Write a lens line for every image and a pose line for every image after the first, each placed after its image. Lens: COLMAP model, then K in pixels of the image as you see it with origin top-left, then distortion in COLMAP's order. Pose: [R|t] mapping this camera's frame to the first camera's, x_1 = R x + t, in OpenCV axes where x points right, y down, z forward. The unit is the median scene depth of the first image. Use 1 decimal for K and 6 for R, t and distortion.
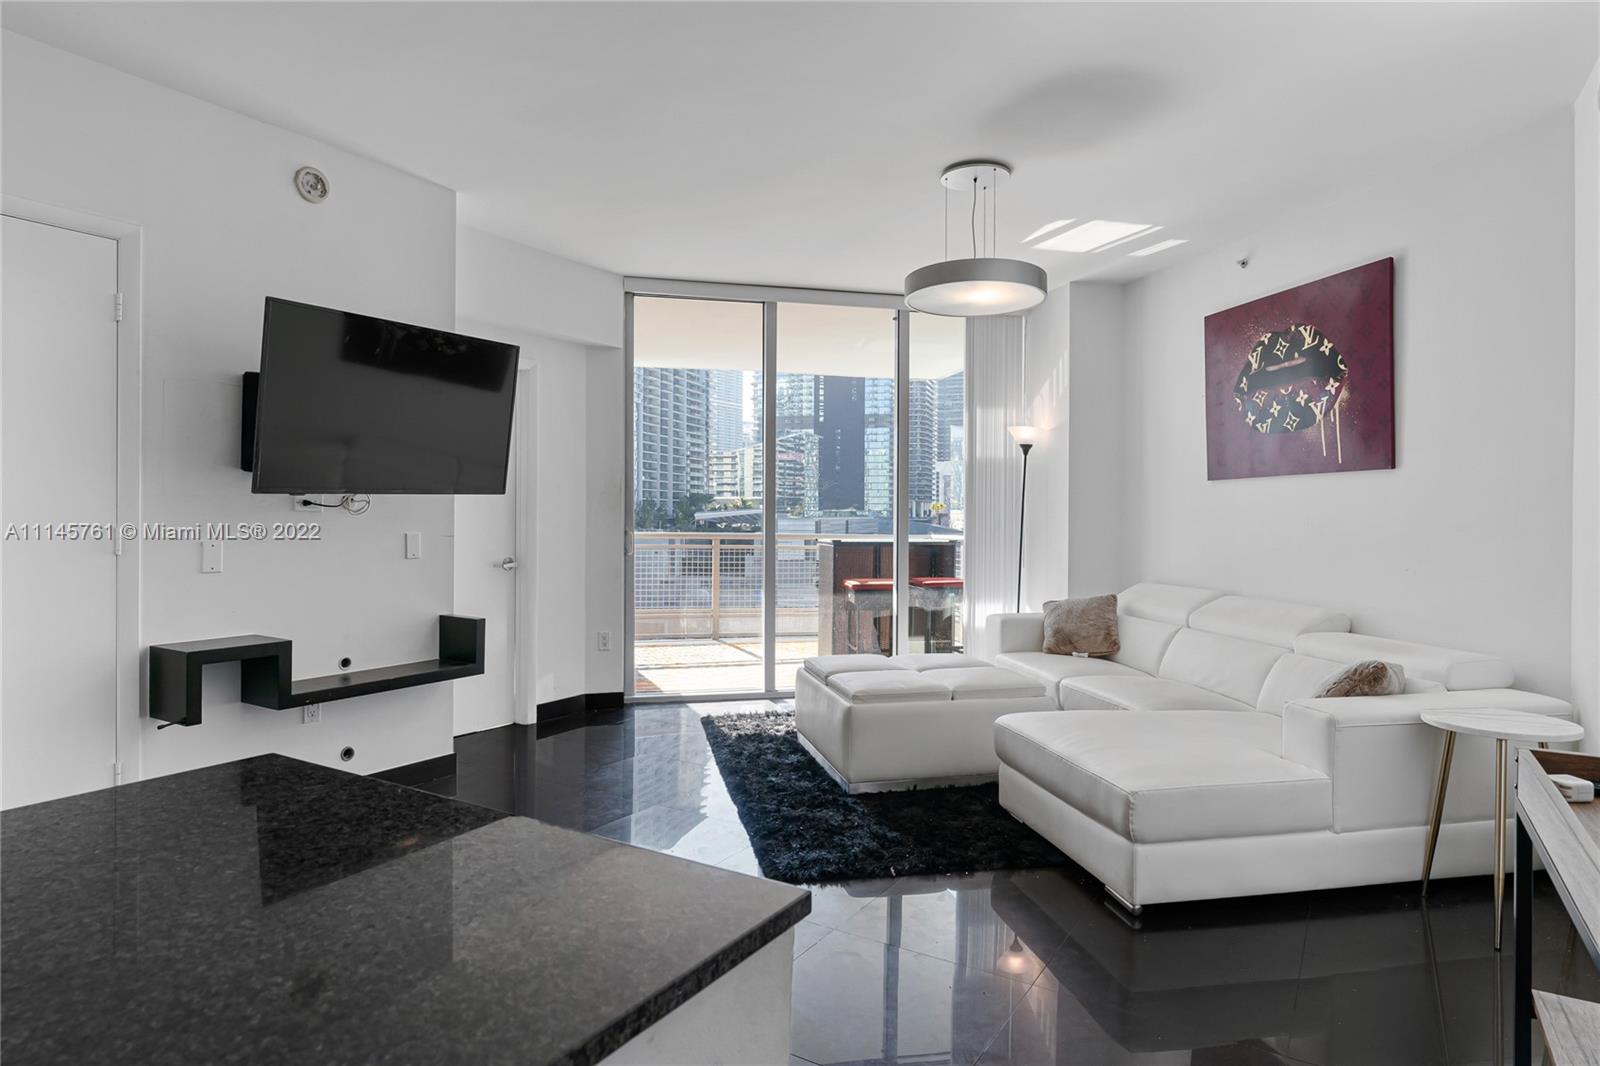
lens RADIAL K [[930.4, 0, 825.1], [0, 930.4, 510.6], [0, 0, 1]] dist [-0.000332, -0.000119]
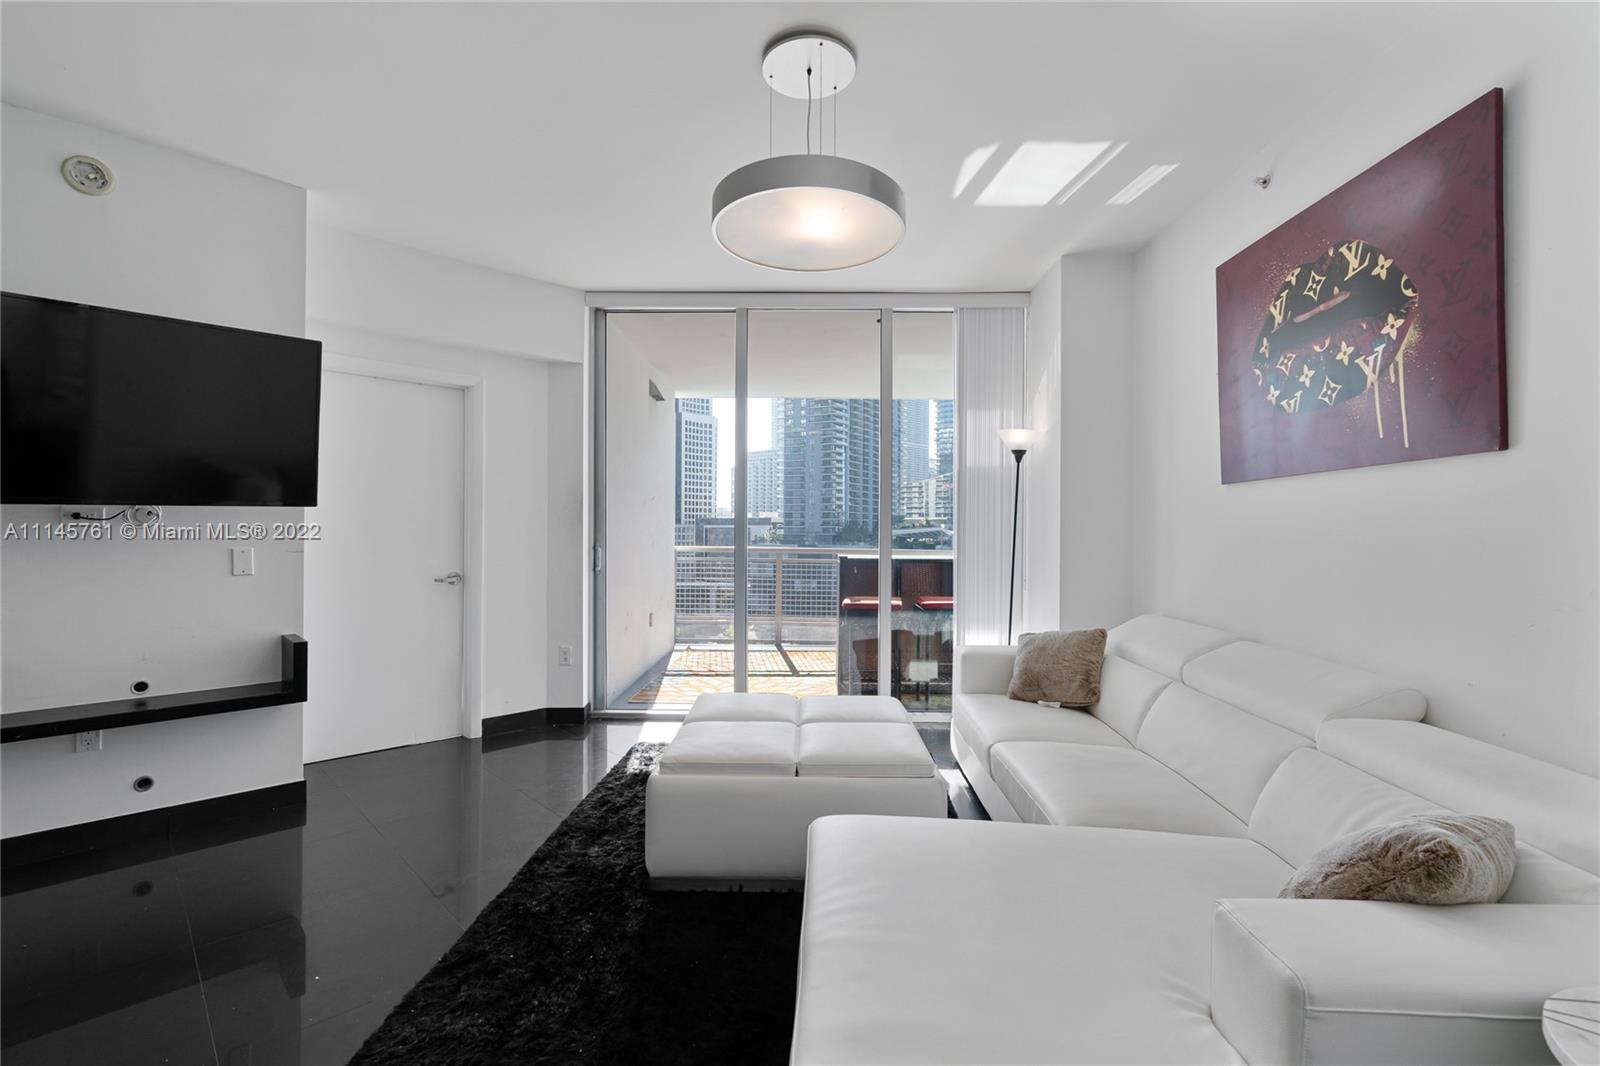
lens RADIAL K [[720.2, 0, 804.0], [0, 720.2, 526.0], [0, 0, 1]] dist [-0.012650, 0.006308]
pose [[0.966162, -0.001245, -0.257933, 0.249793], [0.000375, 0.999994, -0.003423, 0.003494], [0.257935, 0.003210, 0.966157, 0.374801]]
